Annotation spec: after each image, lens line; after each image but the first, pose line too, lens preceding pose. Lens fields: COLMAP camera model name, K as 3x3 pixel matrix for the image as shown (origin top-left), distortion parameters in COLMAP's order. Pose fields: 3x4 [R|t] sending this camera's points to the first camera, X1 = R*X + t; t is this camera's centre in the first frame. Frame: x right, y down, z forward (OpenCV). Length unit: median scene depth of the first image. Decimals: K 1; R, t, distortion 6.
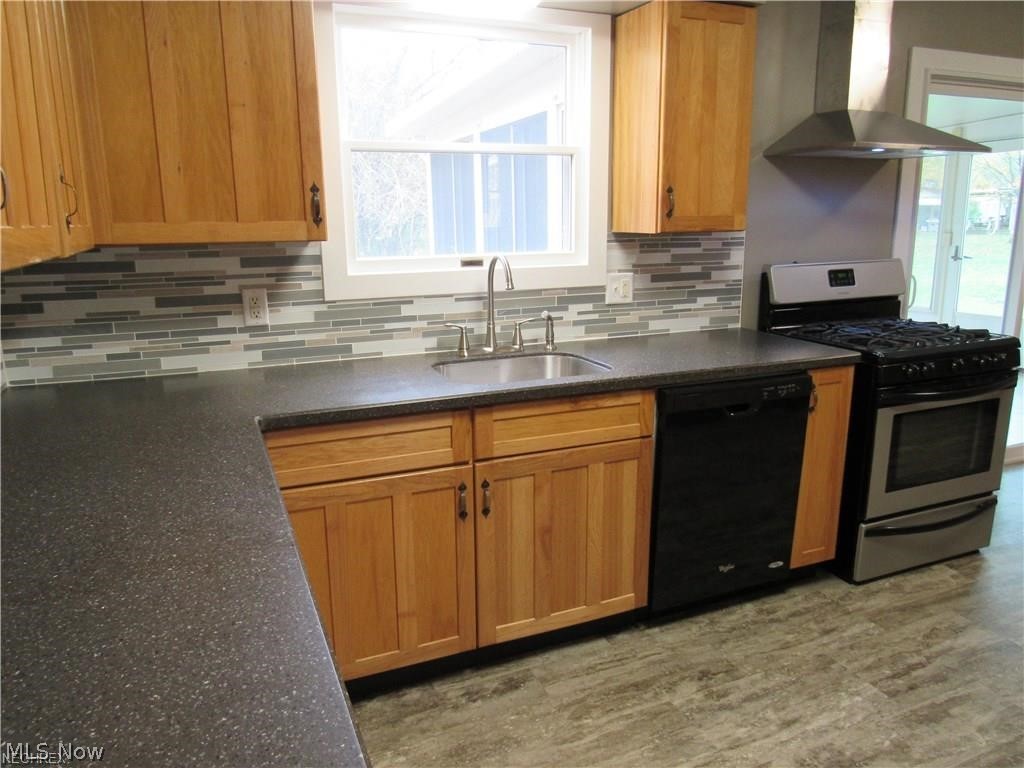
lens RADIAL K [[732.0, 0, 514.6], [0, 732.0, 384.5], [0, 0, 1]] dist [-0.029175, 0.011035]
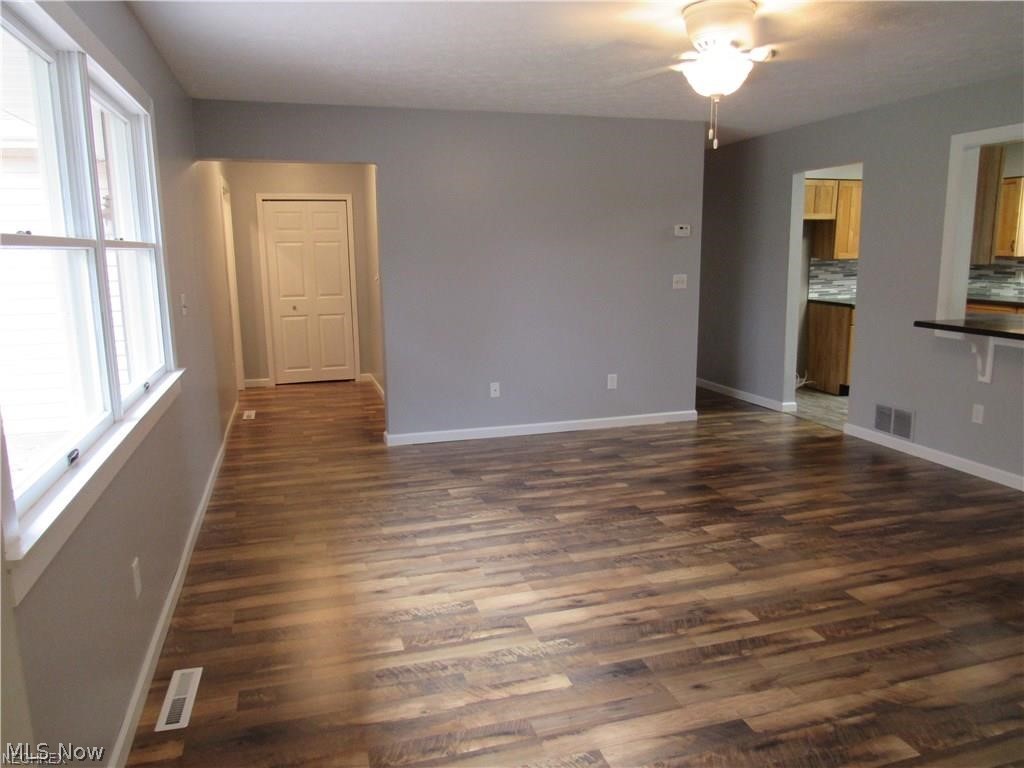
lens RADIAL K [[732.0, 0, 510.5], [0, 732.0, 385.6], [0, 0, 1]] dist [-0.029175, 0.011035]
pose [[-0.113124, 0.200163, -0.973210, 2.726589], [-0.201910, 0.954429, 0.219770, 0.090909], [0.972849, 0.221362, -0.067554, -0.746989]]
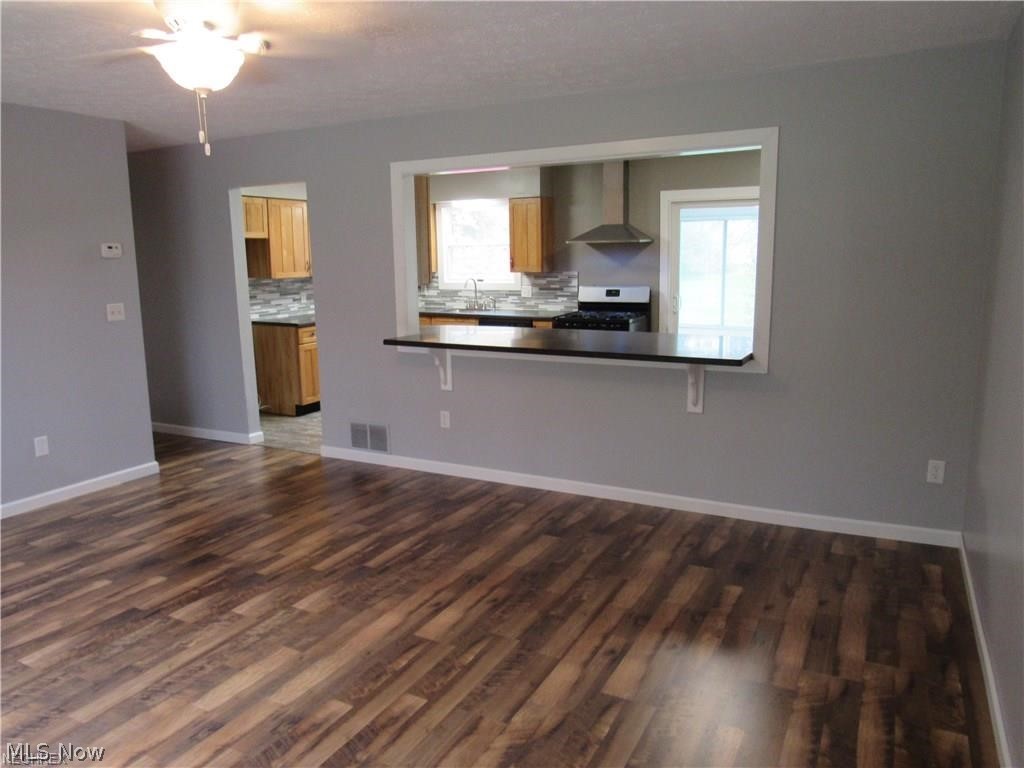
lens RADIAL K [[732.0, 0, 513.0], [0, 732.0, 383.8], [0, 0, 1]] dist [-0.029175, 0.011035]
pose [[0.630014, 0.142539, -0.763391, 2.487900], [-0.166418, 0.984955, 0.046567, 0.100381], [0.758543, 0.097705, 0.644256, -0.868394]]
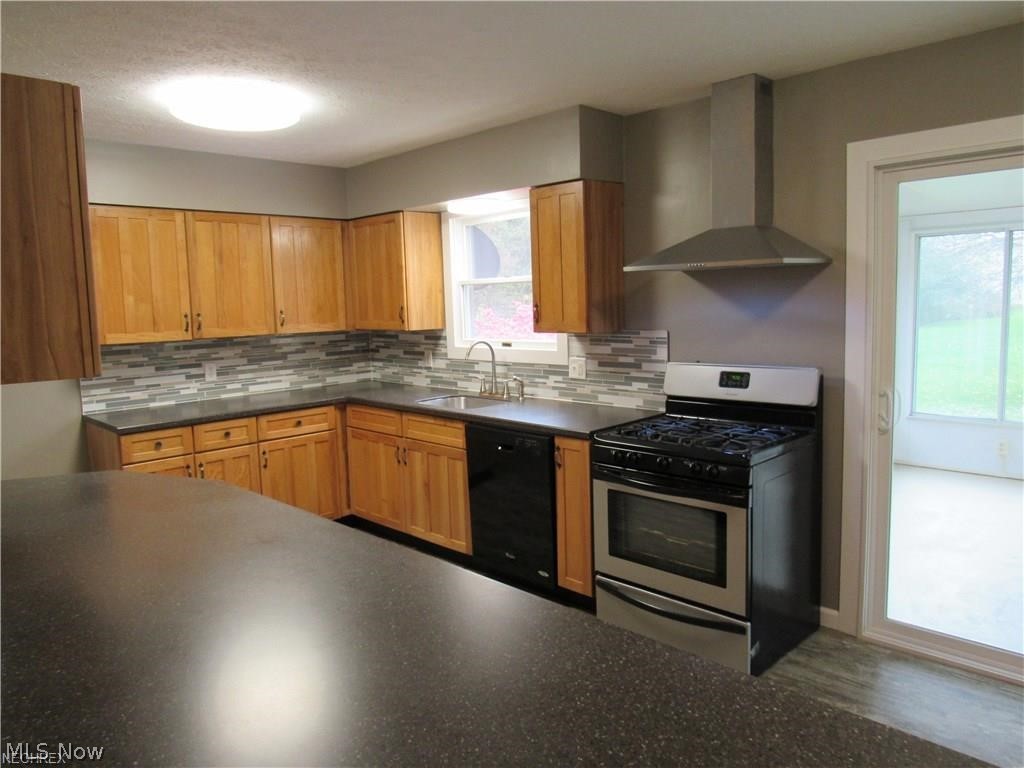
lens RADIAL K [[732.0, 0, 510.9], [0, 732.0, 384.7], [0, 0, 1]] dist [-0.029175, 0.011035]
pose [[0.366656, 0.109474, -0.923893, 1.563777], [-0.185310, 0.981748, 0.042787, -0.149505], [0.911715, 0.155518, 0.380251, 0.364525]]
